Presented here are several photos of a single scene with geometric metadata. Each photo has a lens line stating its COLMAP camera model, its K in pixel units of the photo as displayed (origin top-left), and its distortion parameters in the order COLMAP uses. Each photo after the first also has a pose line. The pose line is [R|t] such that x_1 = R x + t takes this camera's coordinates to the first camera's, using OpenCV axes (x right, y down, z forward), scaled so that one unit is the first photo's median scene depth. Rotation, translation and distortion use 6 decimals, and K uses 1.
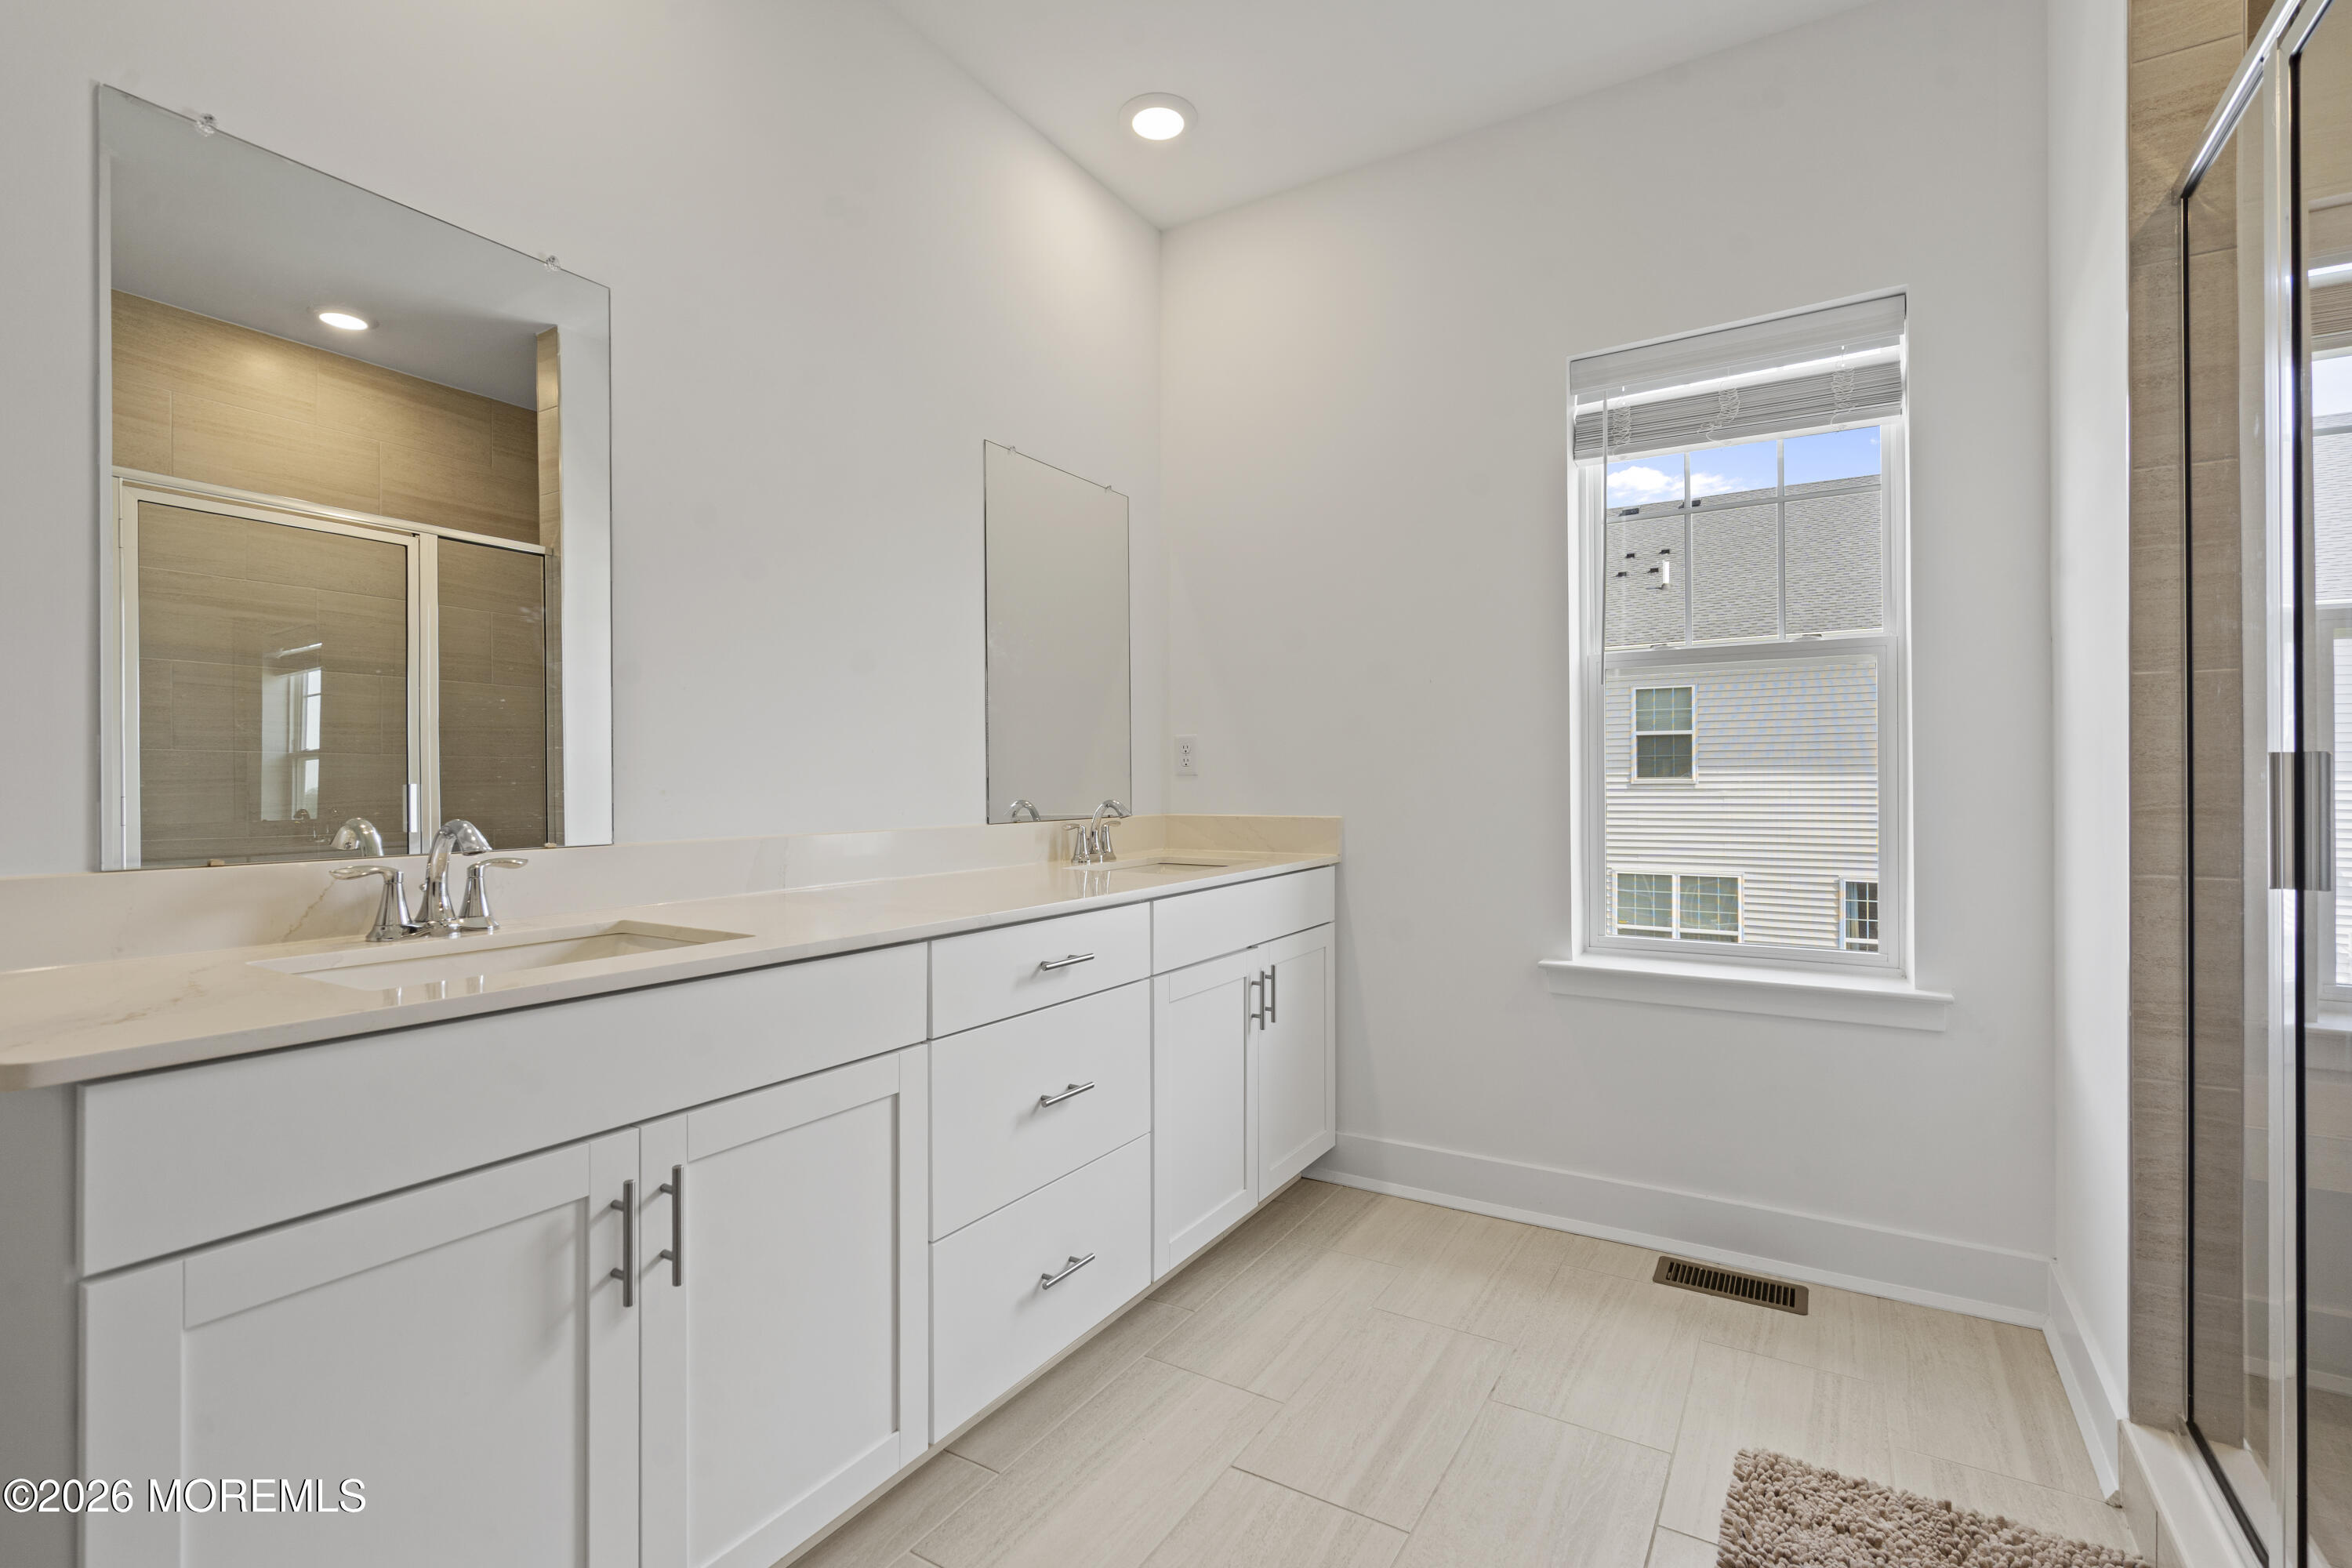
lens RADIAL K [[1056.5, 0, 1183.4], [0, 1056.5, 787.8], [0, 0, 1]] dist [-0.003621, -0.000229]
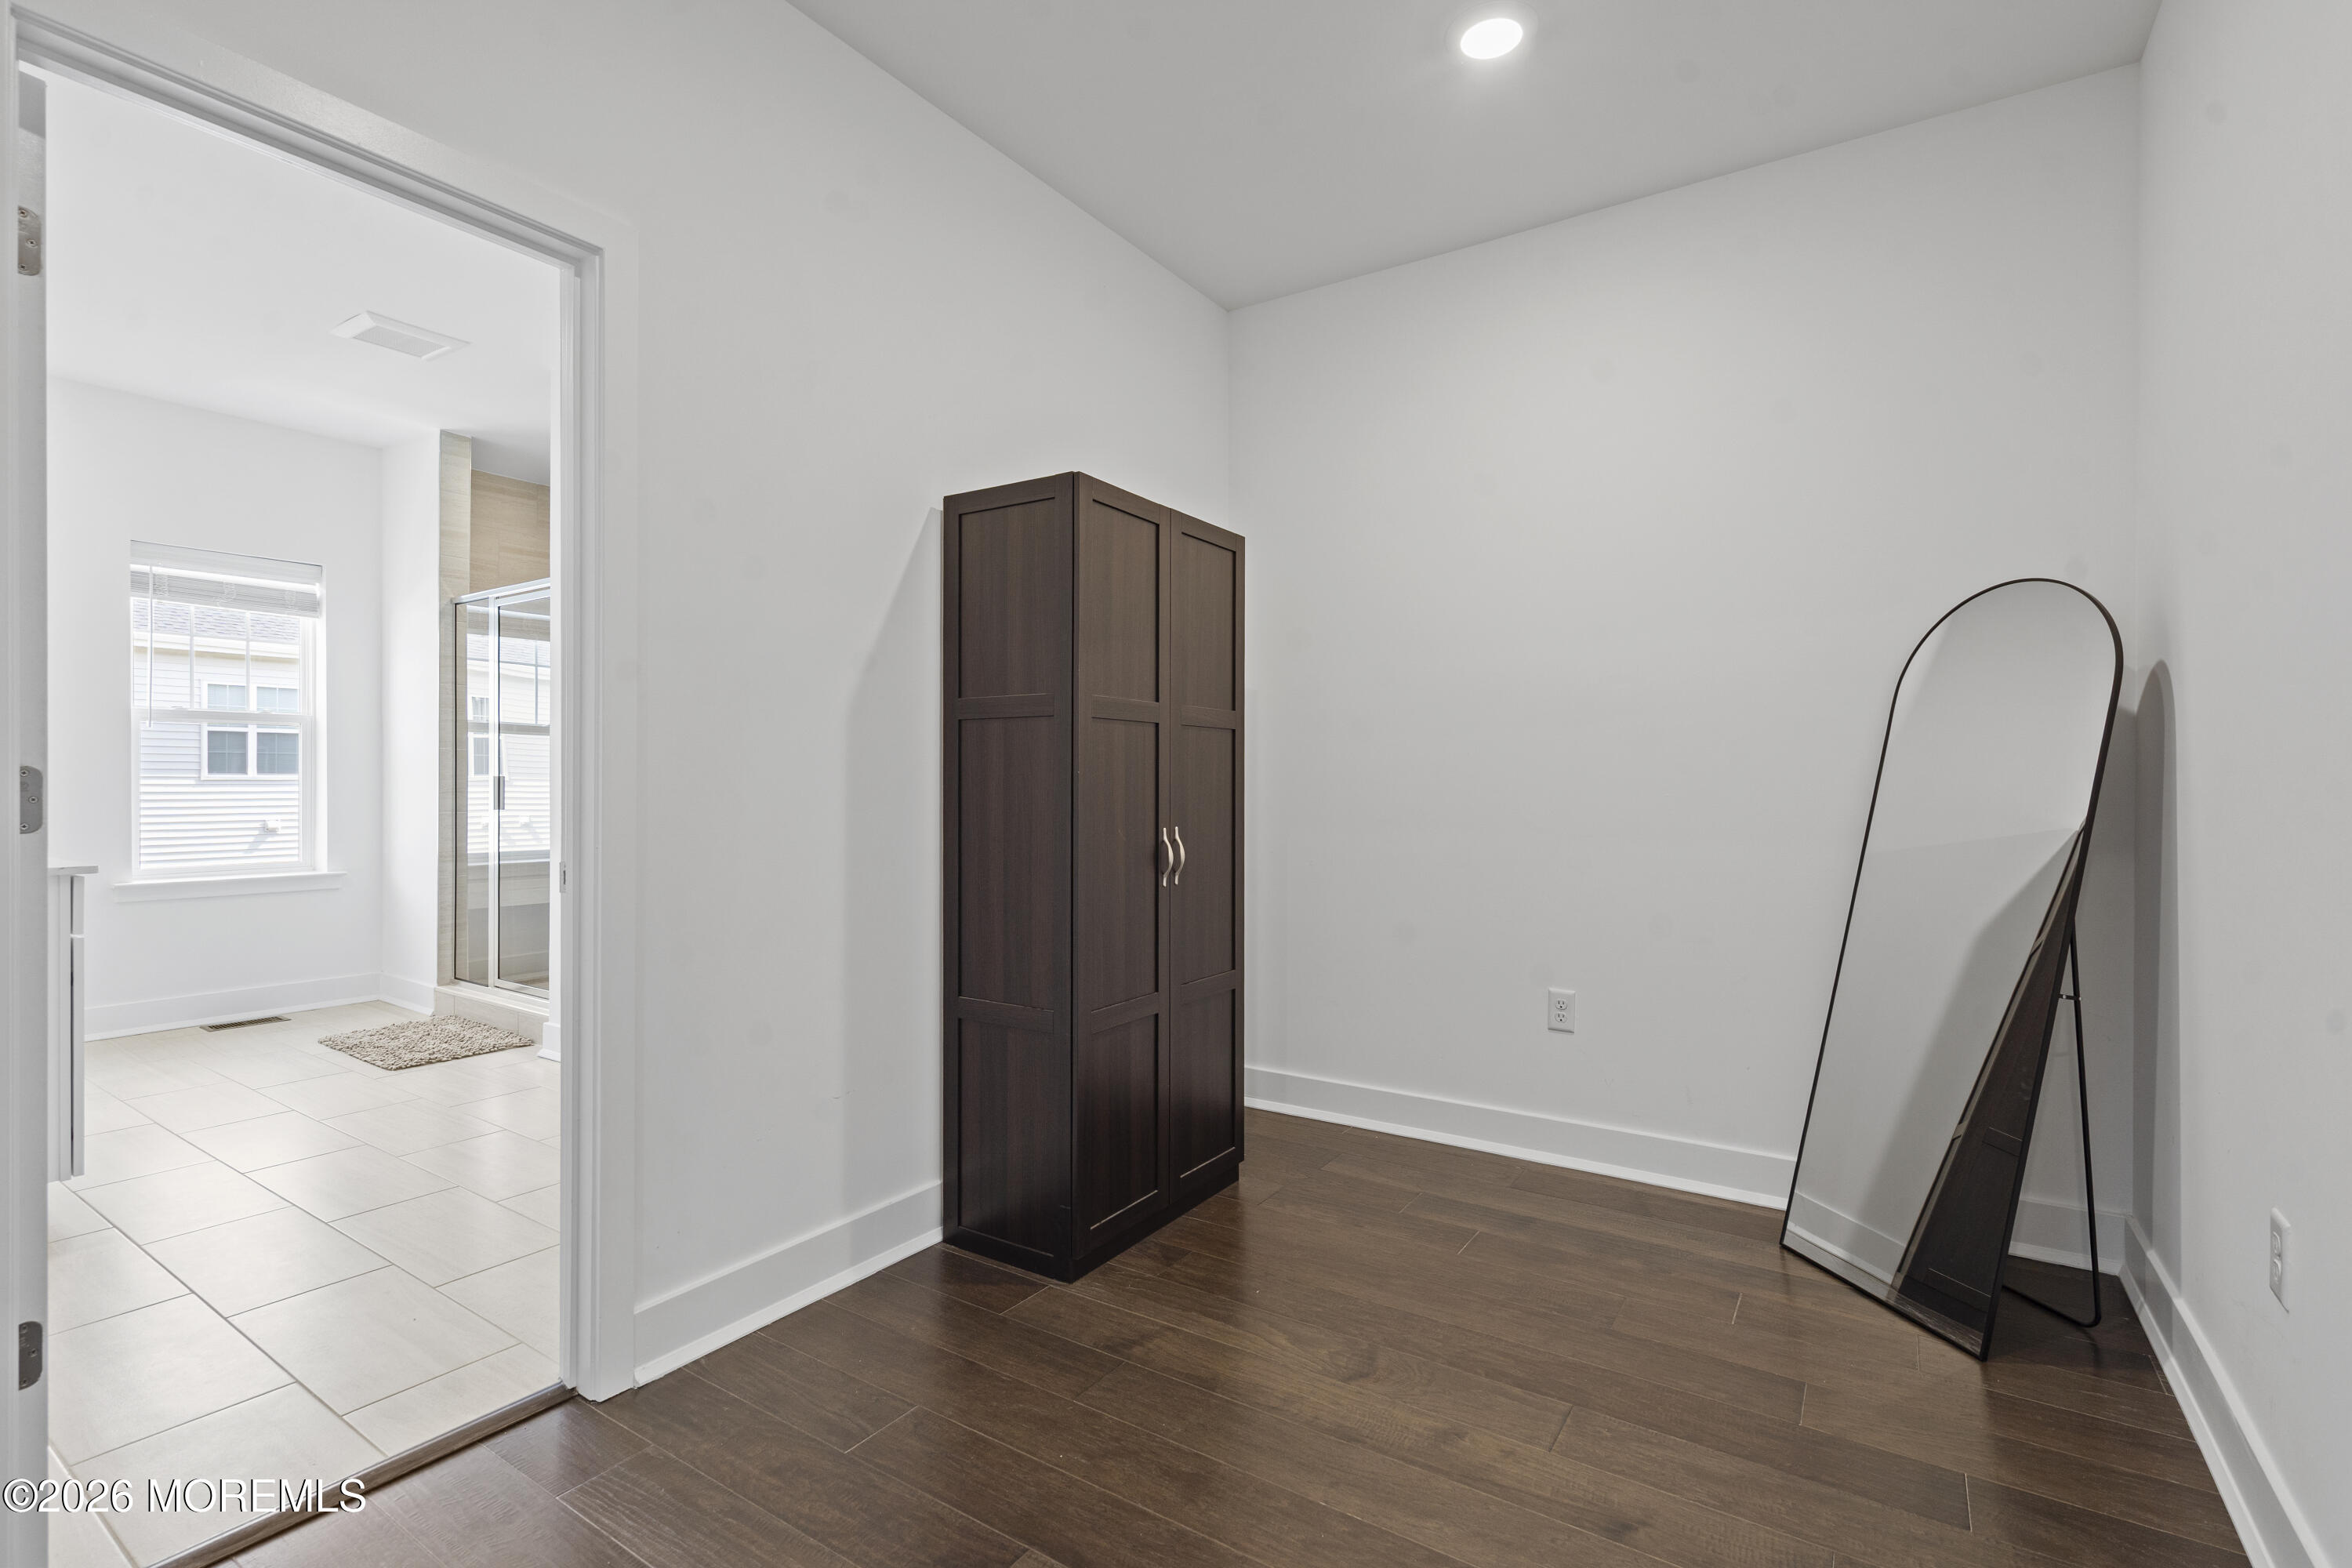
lens RADIAL K [[1056.5, 0, 1183.4], [0, 1056.5, 787.8], [0, 0, 1]] dist [-0.003621, -0.000229]
pose [[0.042285, 0.005837, 0.999089, -2.149172], [-0.000603, 0.999983, -0.005817, 0.026847], [-0.999105, -0.000357, 0.042287, -1.352754]]
